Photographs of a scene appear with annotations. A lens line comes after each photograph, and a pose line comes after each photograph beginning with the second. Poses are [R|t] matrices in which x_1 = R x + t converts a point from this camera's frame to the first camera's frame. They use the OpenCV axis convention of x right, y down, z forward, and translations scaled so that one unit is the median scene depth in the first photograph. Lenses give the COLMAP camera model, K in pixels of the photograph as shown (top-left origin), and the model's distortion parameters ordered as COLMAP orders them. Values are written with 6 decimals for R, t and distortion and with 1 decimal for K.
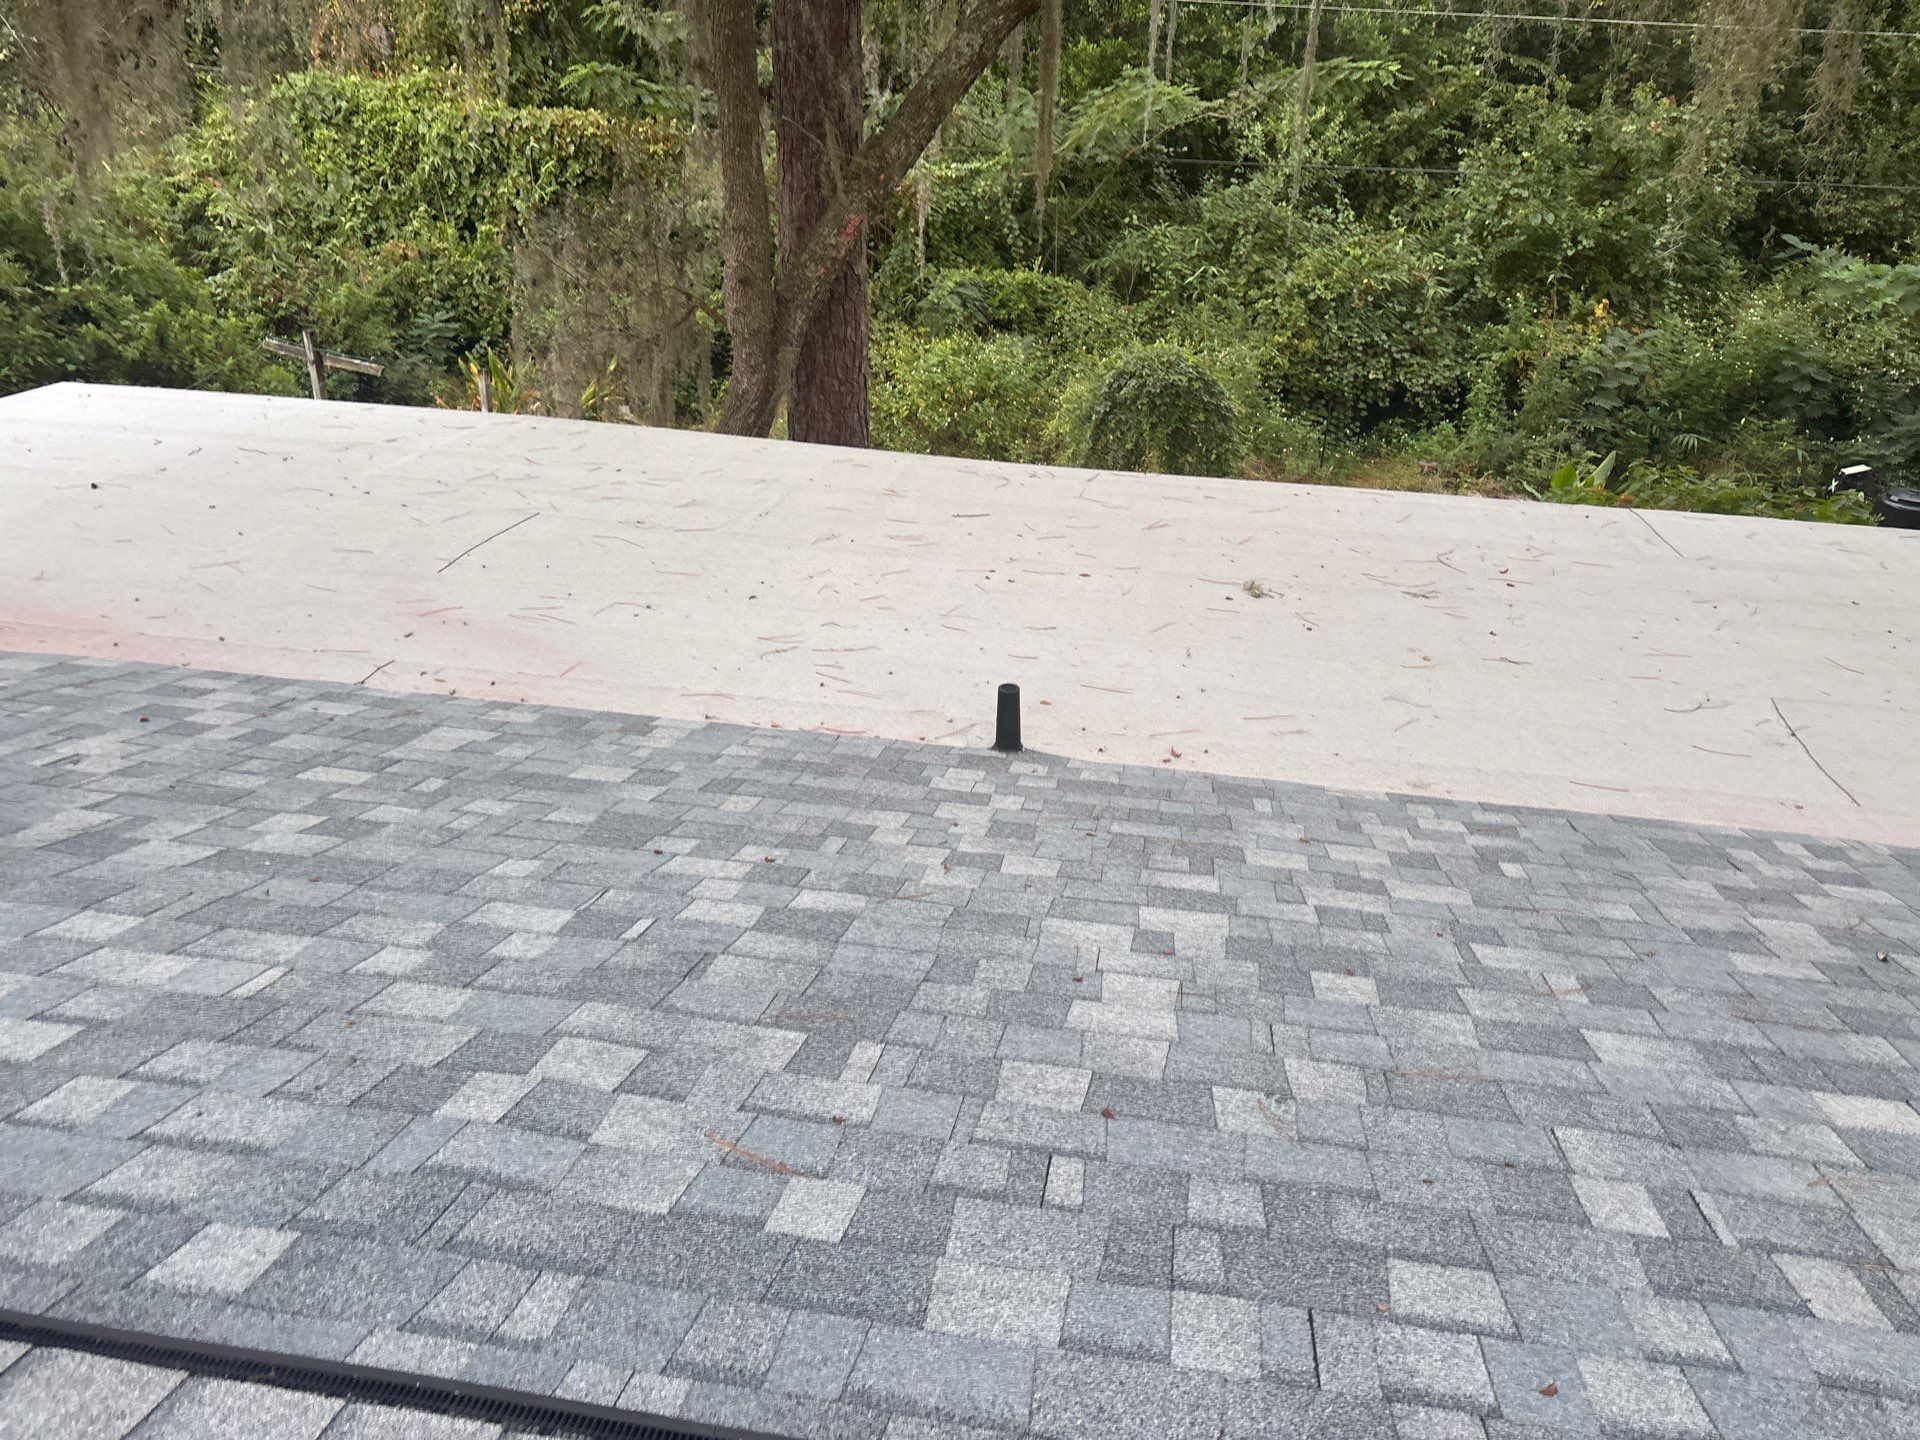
lens RADIAL K [[1449.8, 0, 954.2], [0, 1449.8, 755.1], [0, 0, 1]] dist [0.047646, -0.056562]
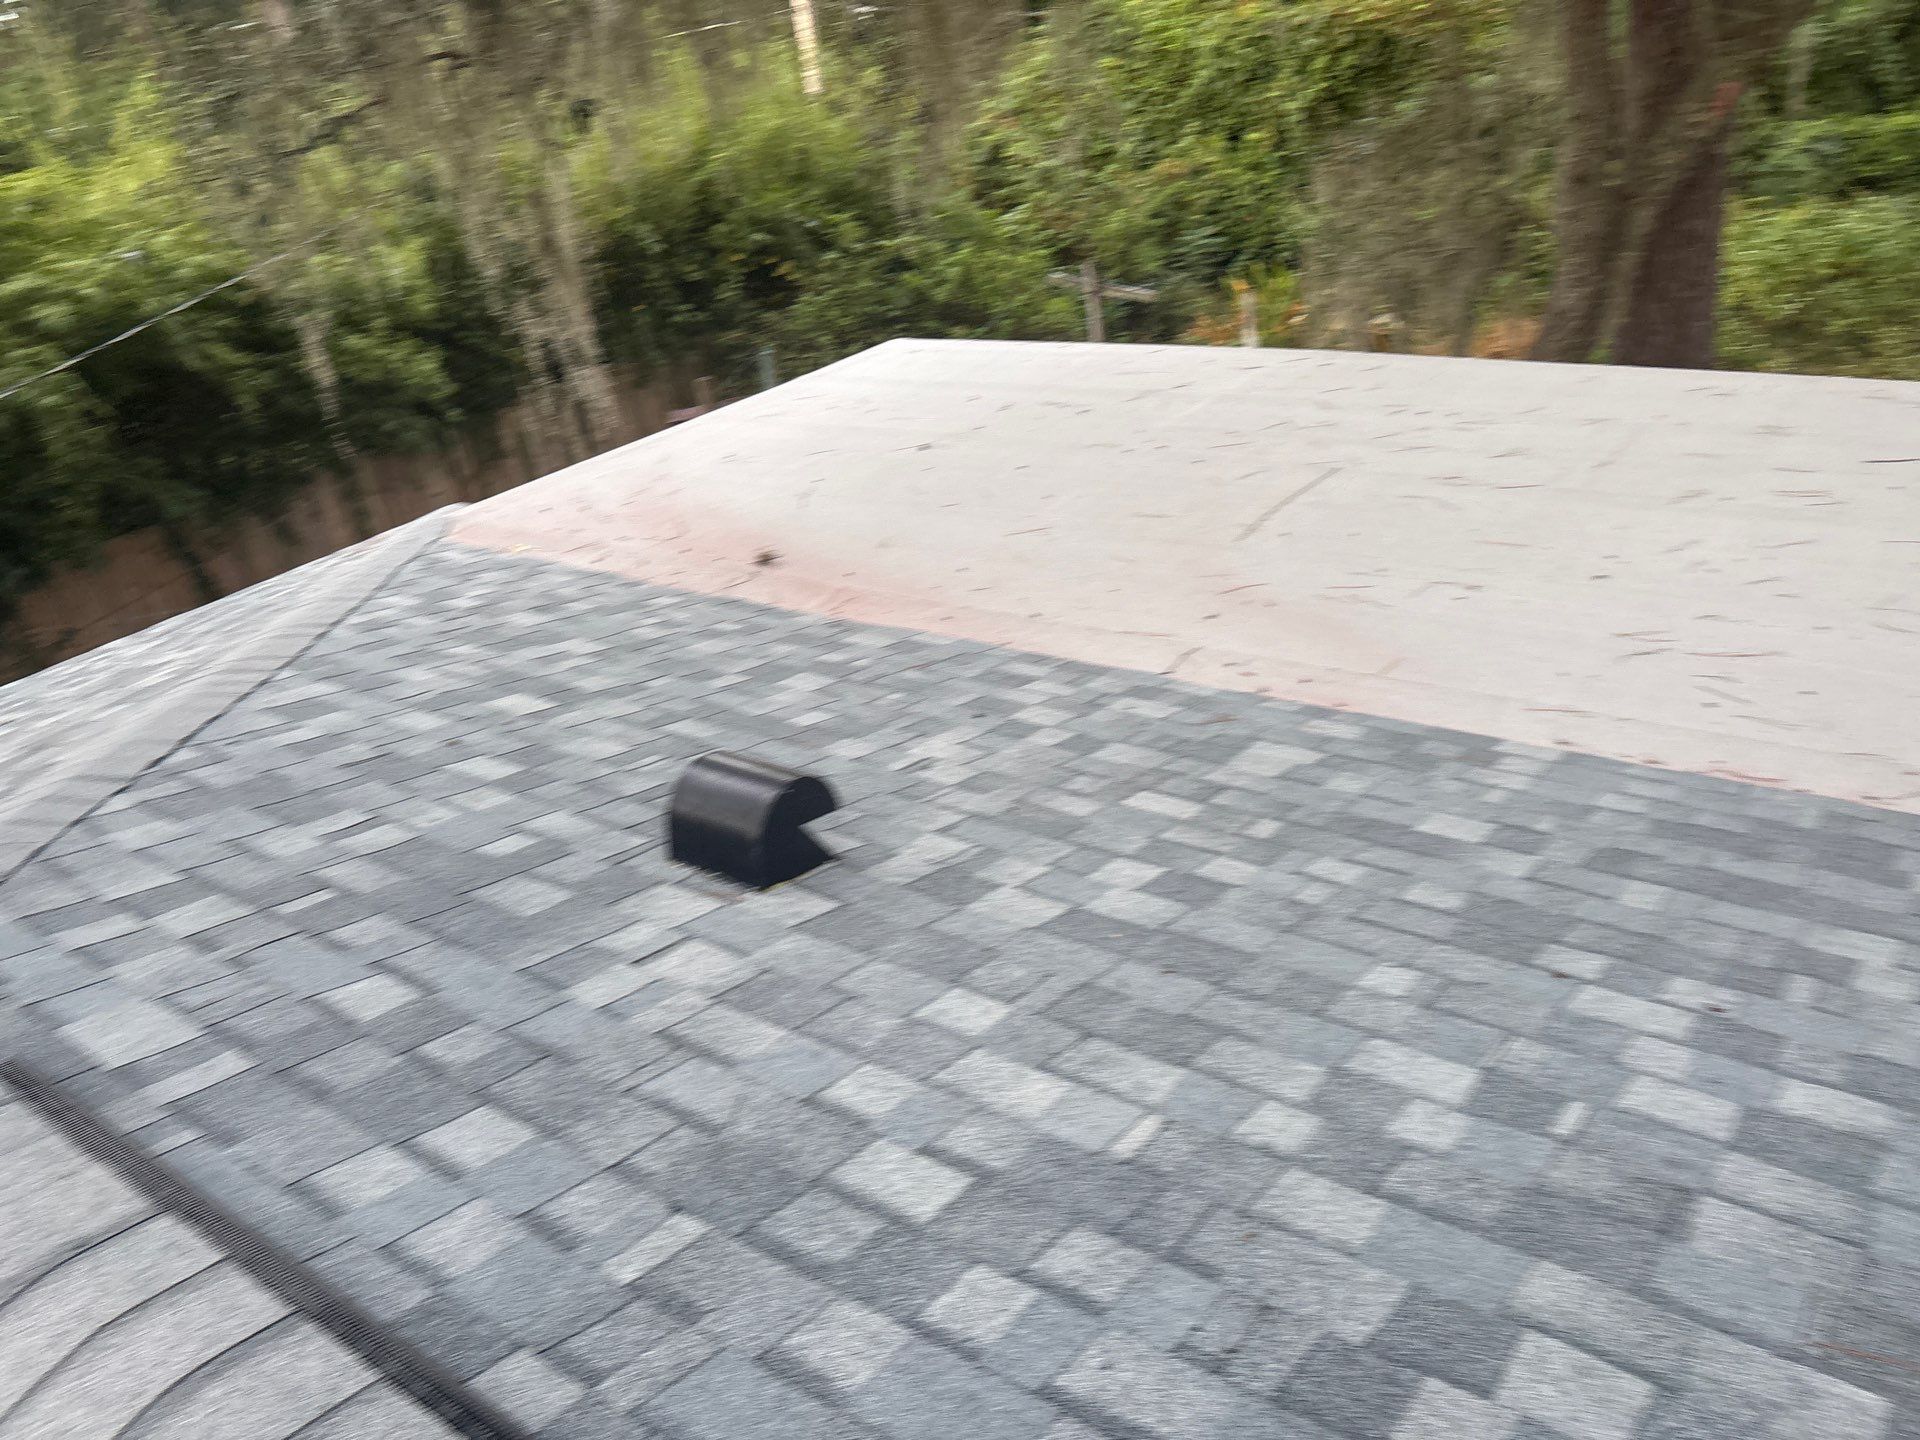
lens RADIAL K [[1449.8, 0, 911.5], [0, 1449.8, 726.7], [0, 0, 1]] dist [0.047646, -0.056562]
pose [[0.870577, 0.080982, -0.485322, -0.126948], [-0.059096, 0.996432, 0.060260, -0.091781], [0.488471, -0.023781, 0.872256, 0.117321]]
